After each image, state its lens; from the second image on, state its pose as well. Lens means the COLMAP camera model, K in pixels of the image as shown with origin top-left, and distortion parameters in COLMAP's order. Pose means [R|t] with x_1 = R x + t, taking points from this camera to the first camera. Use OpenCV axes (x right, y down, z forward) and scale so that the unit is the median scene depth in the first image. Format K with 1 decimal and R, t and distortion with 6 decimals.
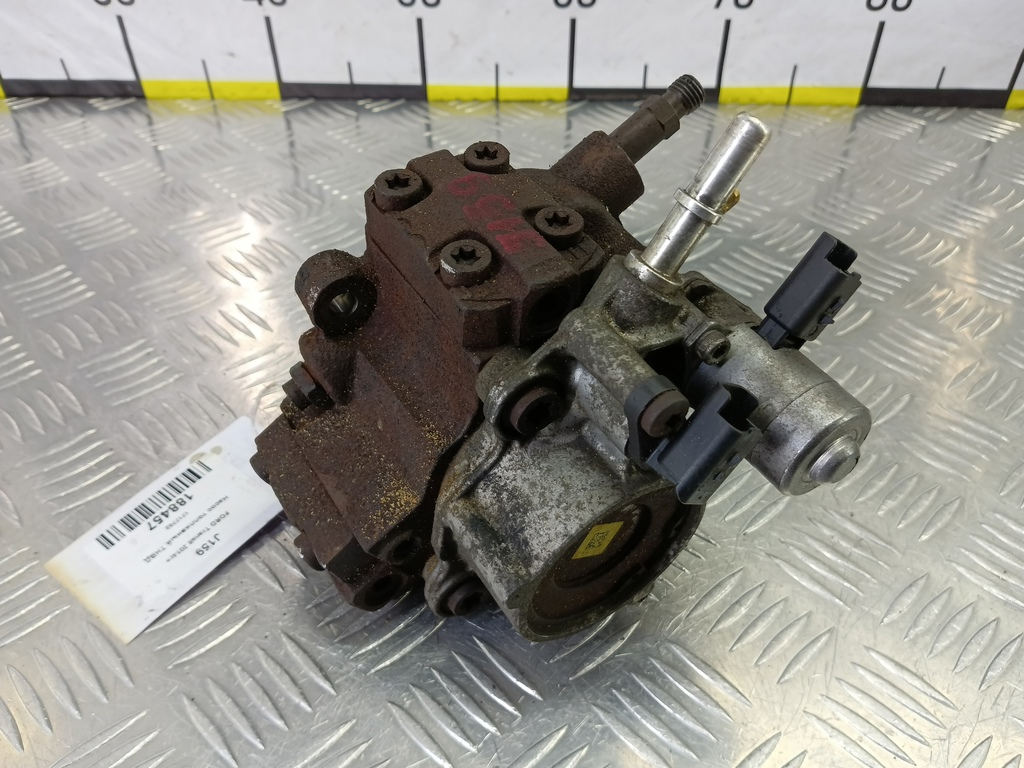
lens RADIAL K [[740.0, 0, 512.0], [0, 740.0, 352.9], [0, 0, 1]] dist [0.051588, -0.136194]
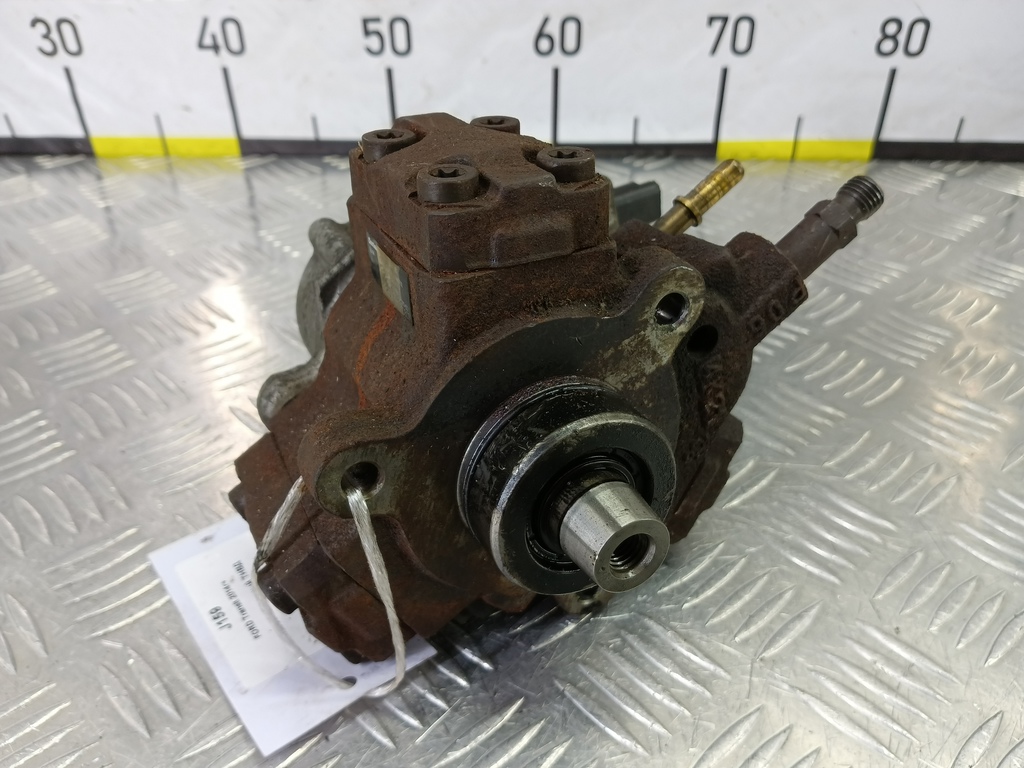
lens RADIAL K [[690.3, 0, 512.0], [0, 690.3, 384.0], [0, 0, 1]] dist [0.002485, -0.052803]
pose [[0.999568, -0.003816, -0.029134, 0.065403], [0.001558, 0.997017, -0.077164, 0.011213], [0.029342, 0.077085, 0.996593, 0.223258]]
